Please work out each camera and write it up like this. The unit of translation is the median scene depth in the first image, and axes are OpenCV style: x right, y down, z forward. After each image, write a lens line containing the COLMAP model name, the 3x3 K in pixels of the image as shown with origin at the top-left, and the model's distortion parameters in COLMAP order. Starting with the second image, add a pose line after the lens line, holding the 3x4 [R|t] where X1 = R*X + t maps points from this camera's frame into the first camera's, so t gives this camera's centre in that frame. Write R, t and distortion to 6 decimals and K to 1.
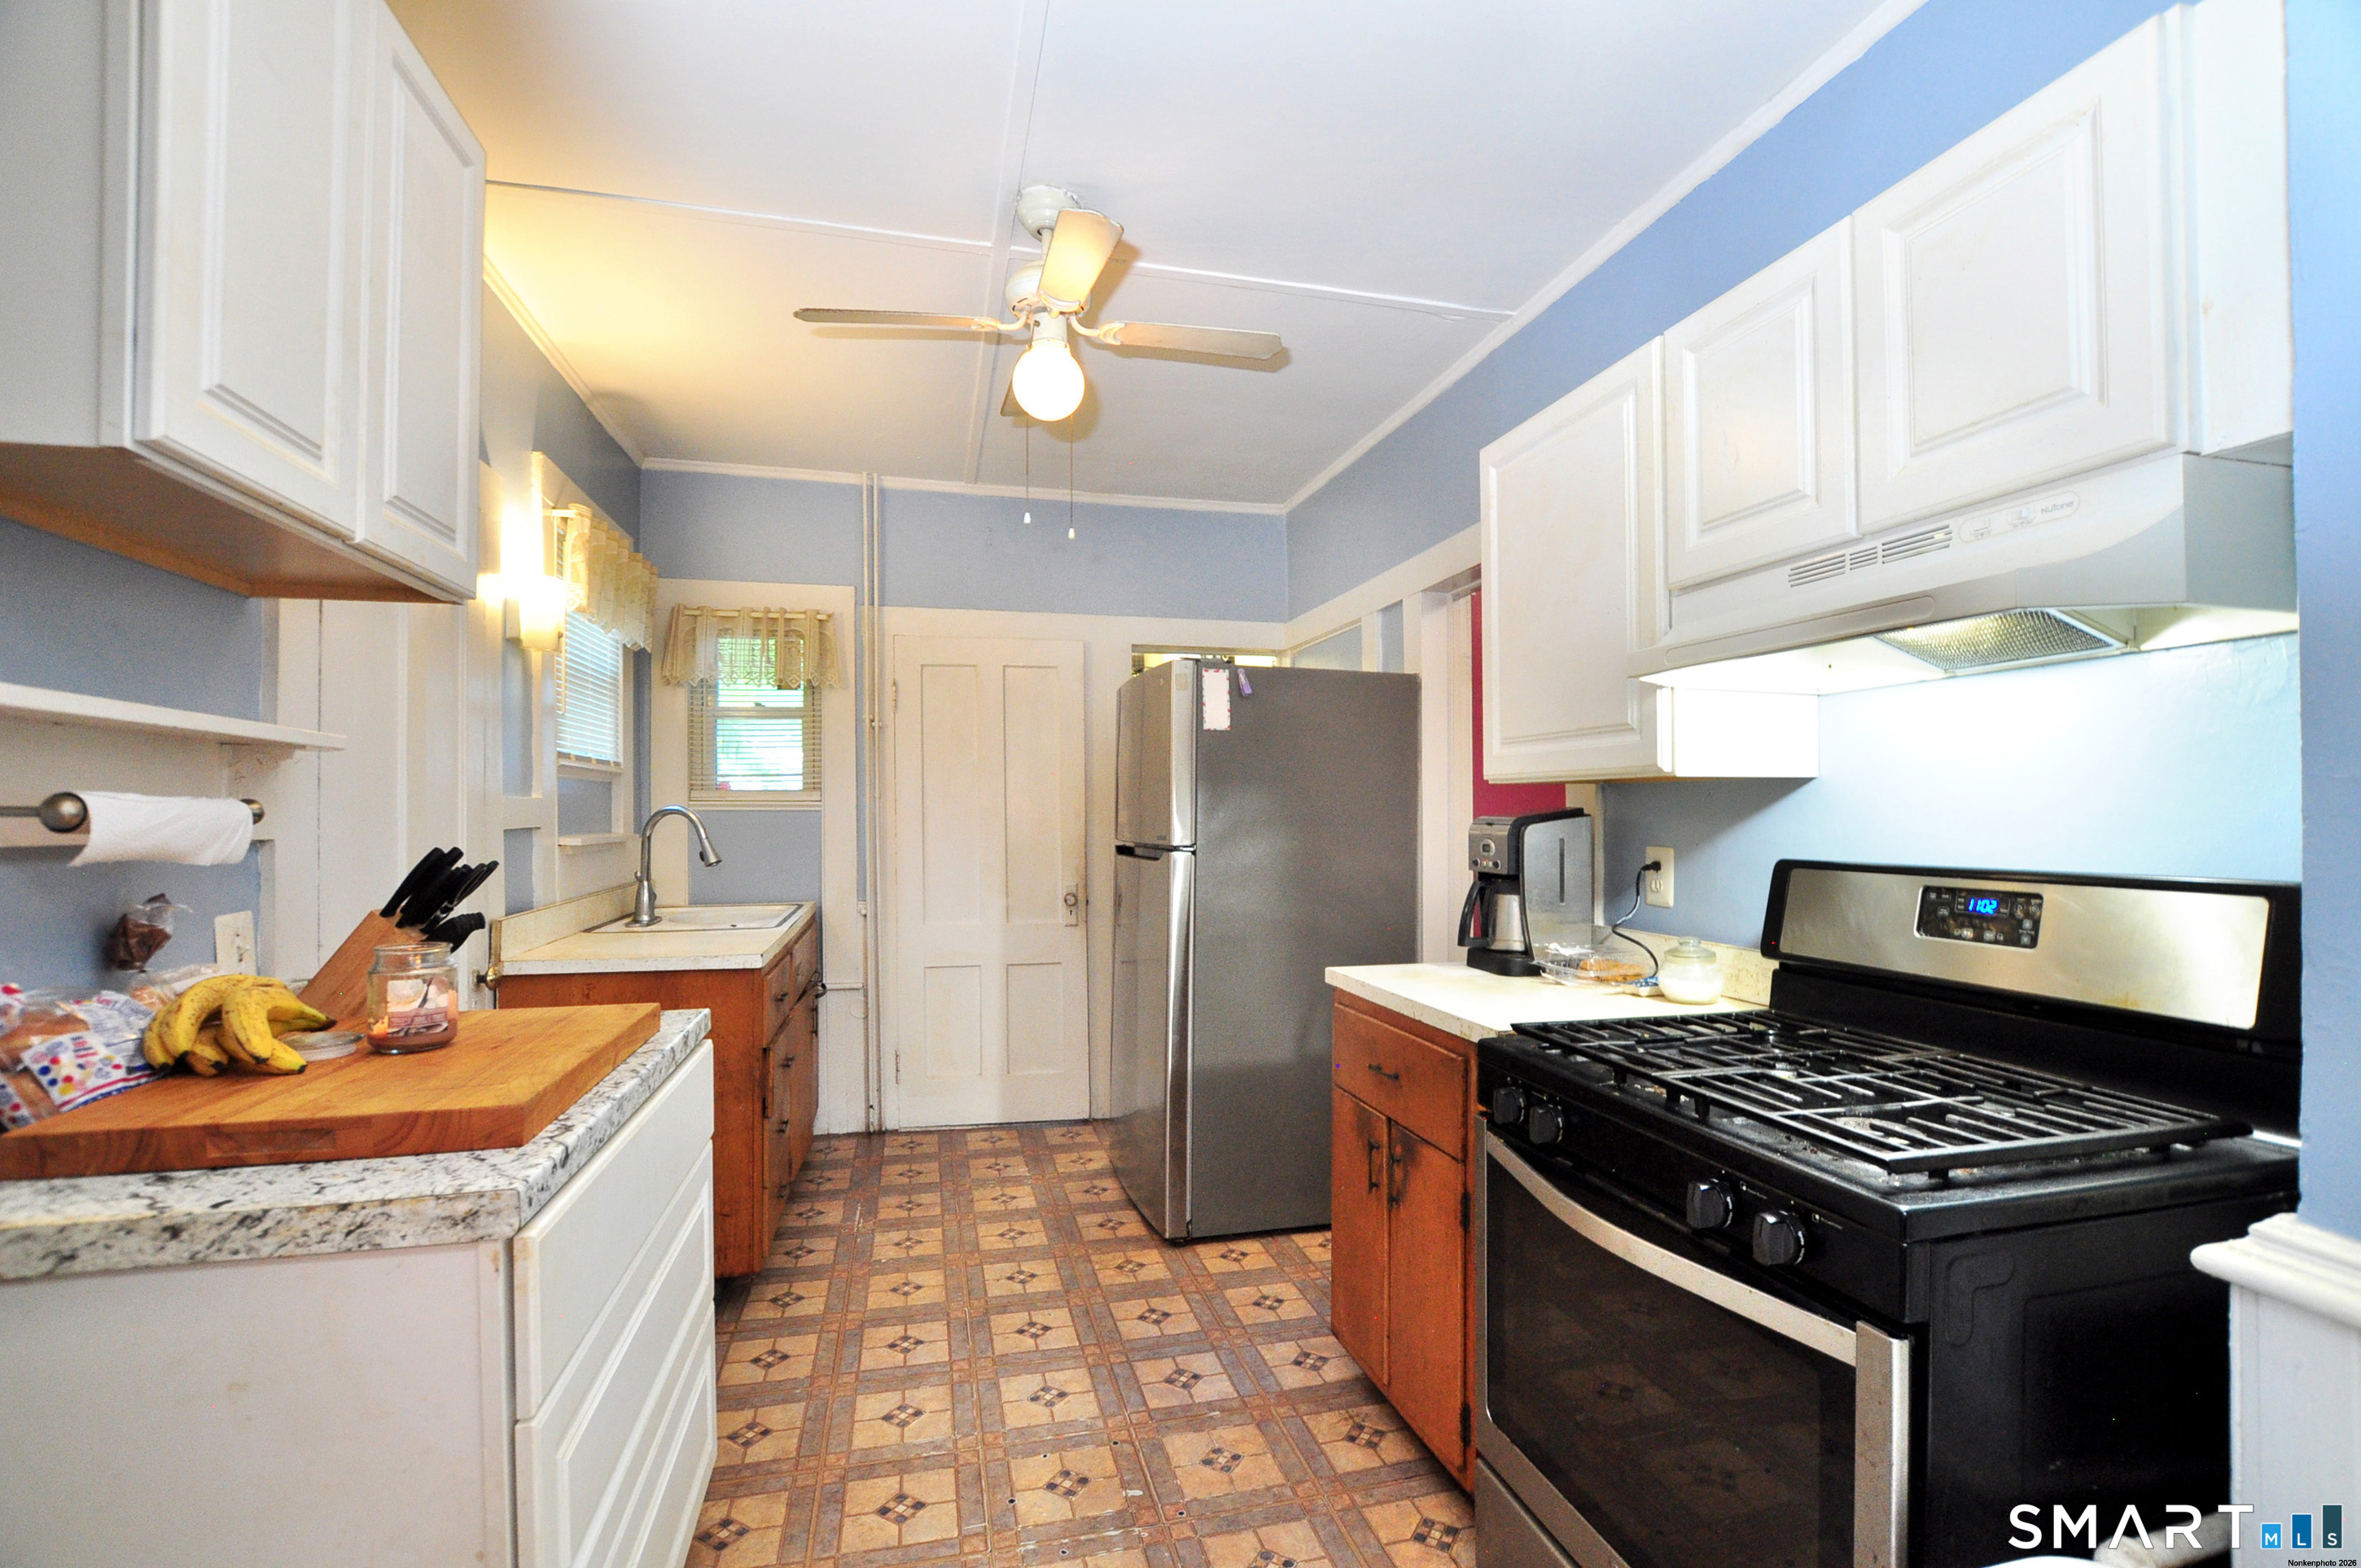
lens RADIAL K [[1047.5, 0, 1191.8], [0, 1047.5, 805.6], [0, 0, 1]] dist [-0.013995, -0.000057]
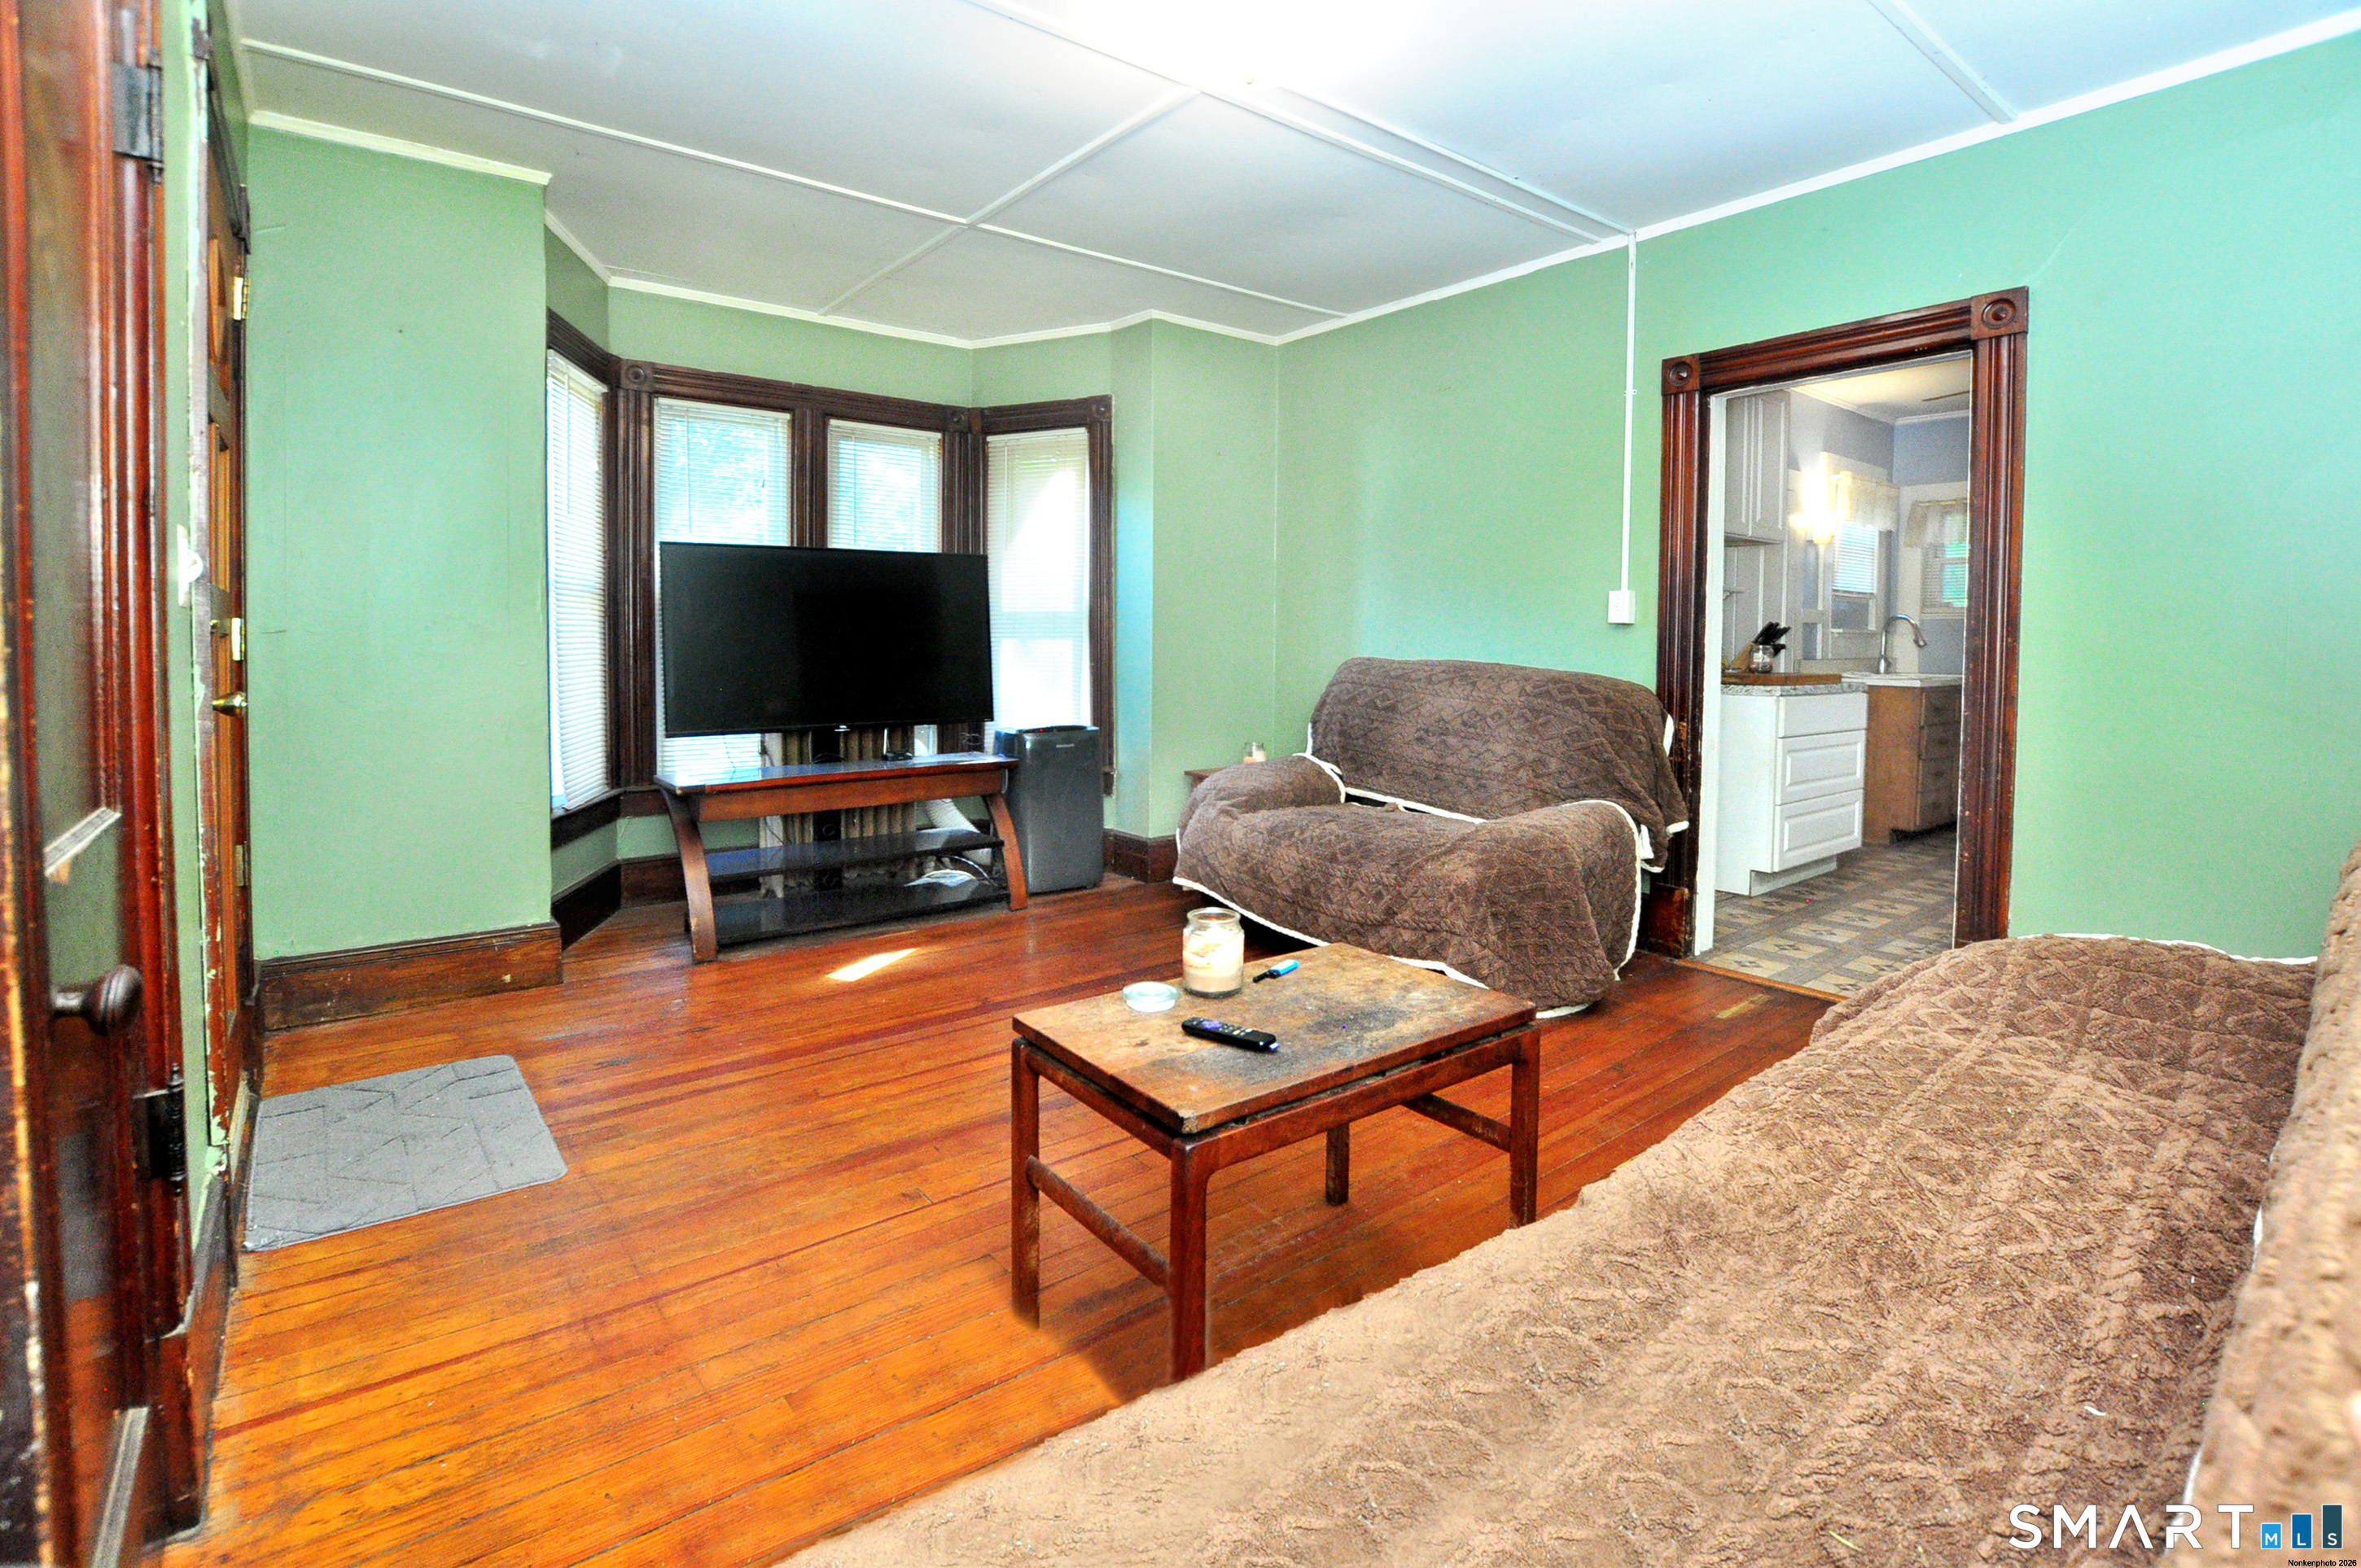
lens RADIAL K [[1048.9, 0, 1184.2], [0, 1048.9, 801.9], [0, 0, 1]] dist [-0.023771, -0.000205]
pose [[0.382676, 0.129309, -0.914789, 0.969950], [0.013171, 0.989293, 0.145350, 0.057993], [0.923789, -0.067670, 0.376875, -1.183322]]
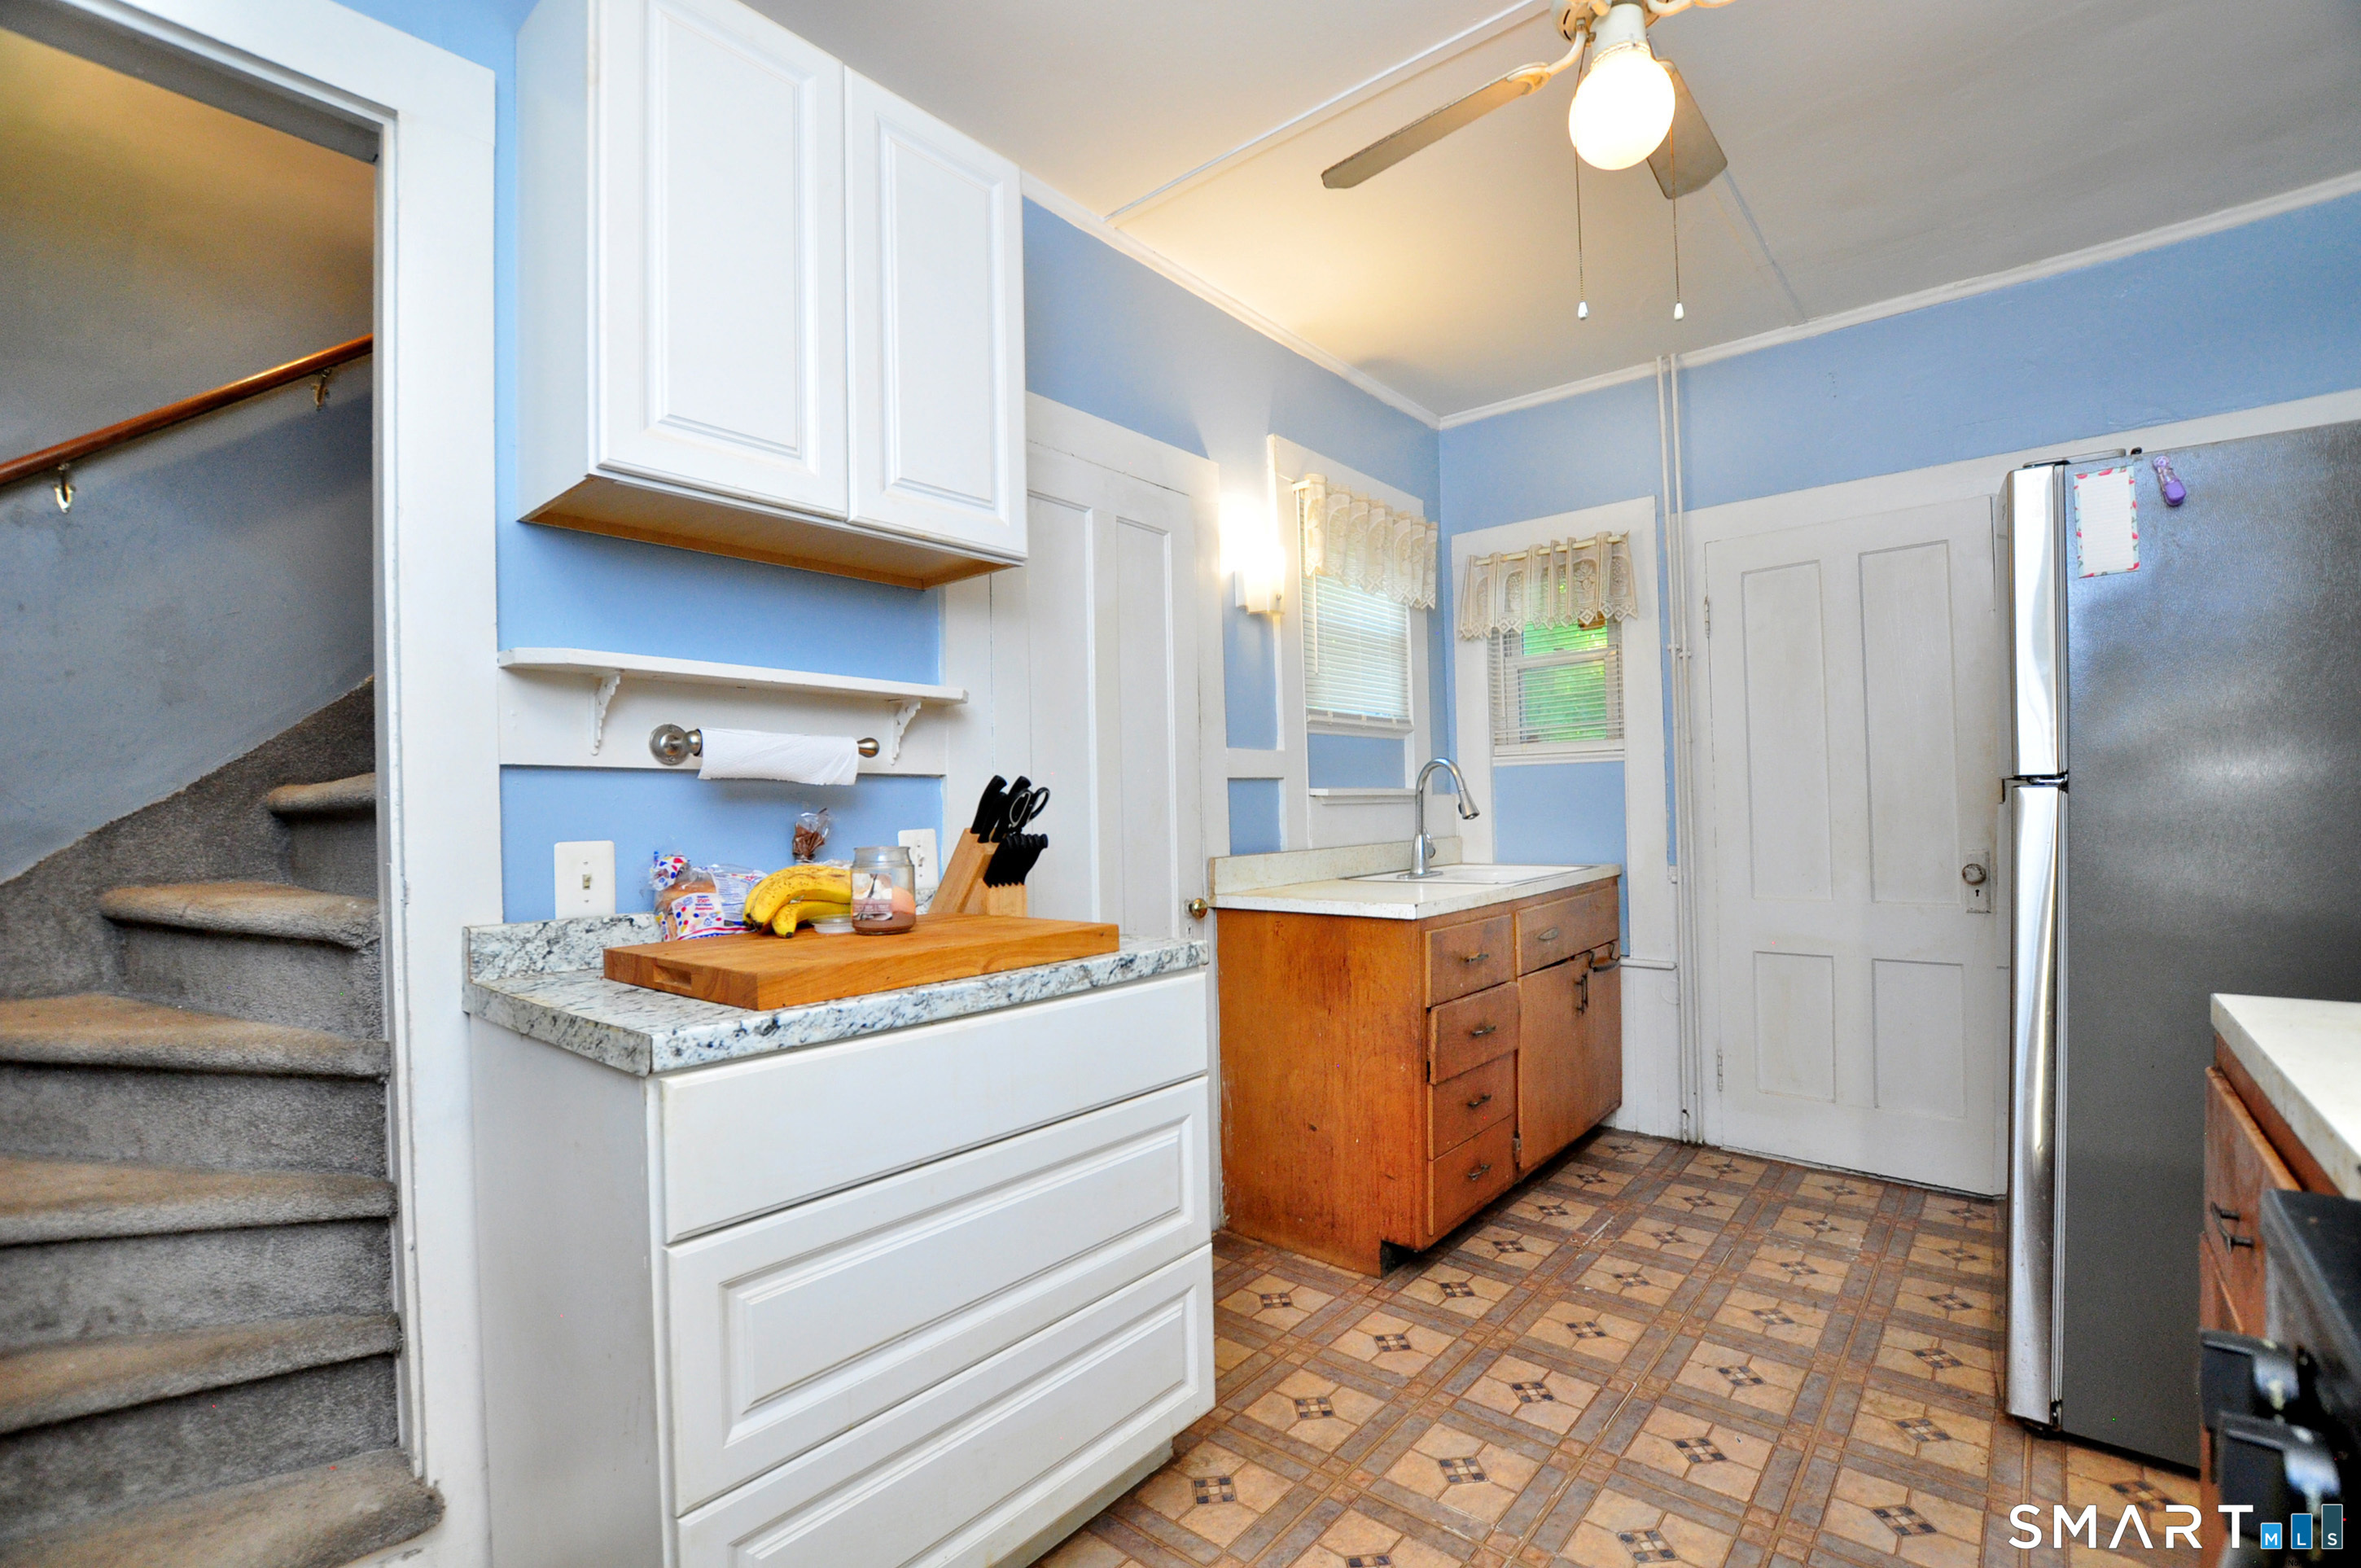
lens RADIAL K [[1048.9, 0, 1184.2], [0, 1048.9, 801.9], [0, 0, 1]] dist [-0.023771, -0.000205]
pose [[0.578276, -0.016865, -0.815667, 0.201382], [0.026417, 0.999649, -0.001940, 0.043968], [0.815413, -0.020425, 0.578519, 0.273482]]
